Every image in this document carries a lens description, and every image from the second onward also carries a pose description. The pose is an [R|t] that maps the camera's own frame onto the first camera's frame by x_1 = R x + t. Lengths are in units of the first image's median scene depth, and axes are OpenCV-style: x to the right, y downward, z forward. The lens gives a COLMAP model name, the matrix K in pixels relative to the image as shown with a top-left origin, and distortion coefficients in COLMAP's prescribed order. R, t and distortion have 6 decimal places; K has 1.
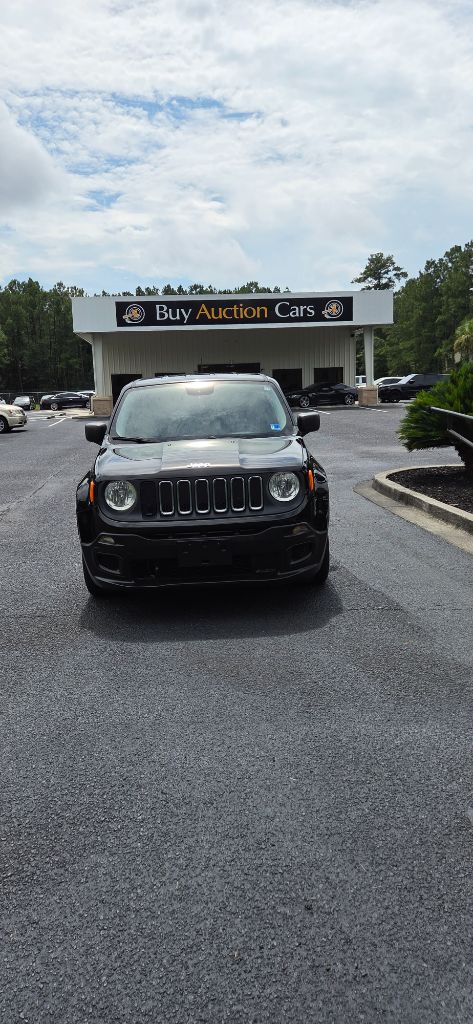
lens RADIAL K [[694.2, 0, 264.6], [0, 694.2, 509.1], [0, 0, 1]] dist [0.075763, -0.070088]
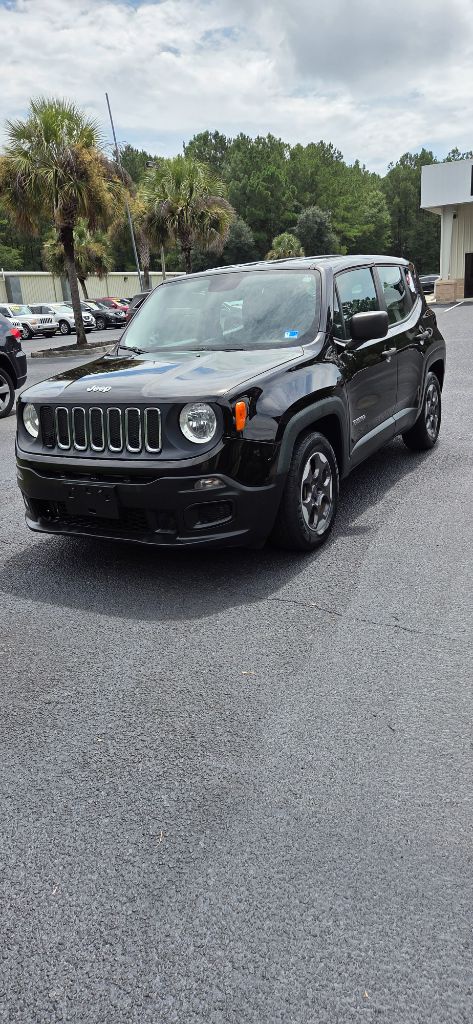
lens RADIAL K [[720.6, 0, 228.5], [0, 720.6, 496.7], [0, 0, 1]] dist [0.091535, -0.081237]
pose [[0.849868, 0.118460, -0.513509, 0.084850], [-0.051224, 0.988364, 0.143226, -0.012317], [0.524500, -0.095419, 0.846046, 0.066436]]
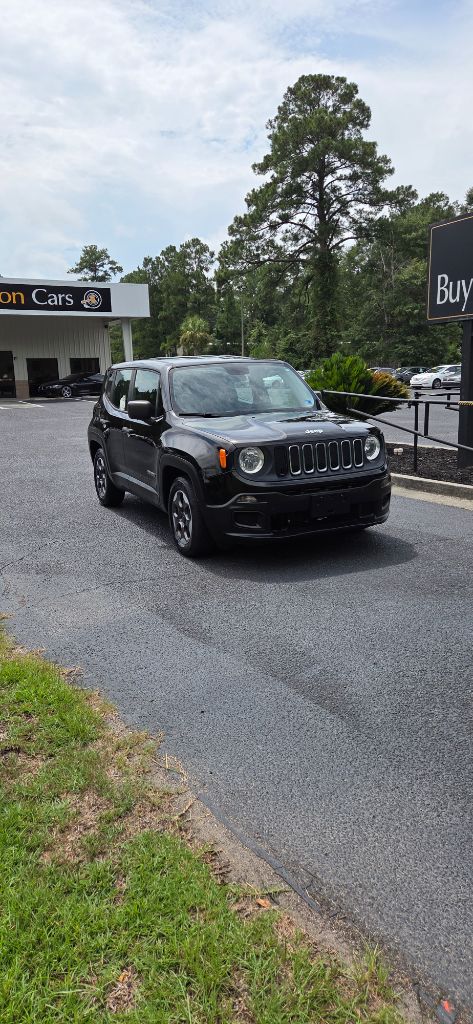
lens RADIAL K [[717.7, 0, 209.2], [0, 717.7, 507.3], [0, 0, 1]] dist [0.078945, -0.078121]
pose [[0.912528, -0.063280, 0.404090, -0.137407], [0.064060, 0.997879, 0.011604, 0.007232], [-0.403967, 0.015297, 0.914646, -0.008331]]
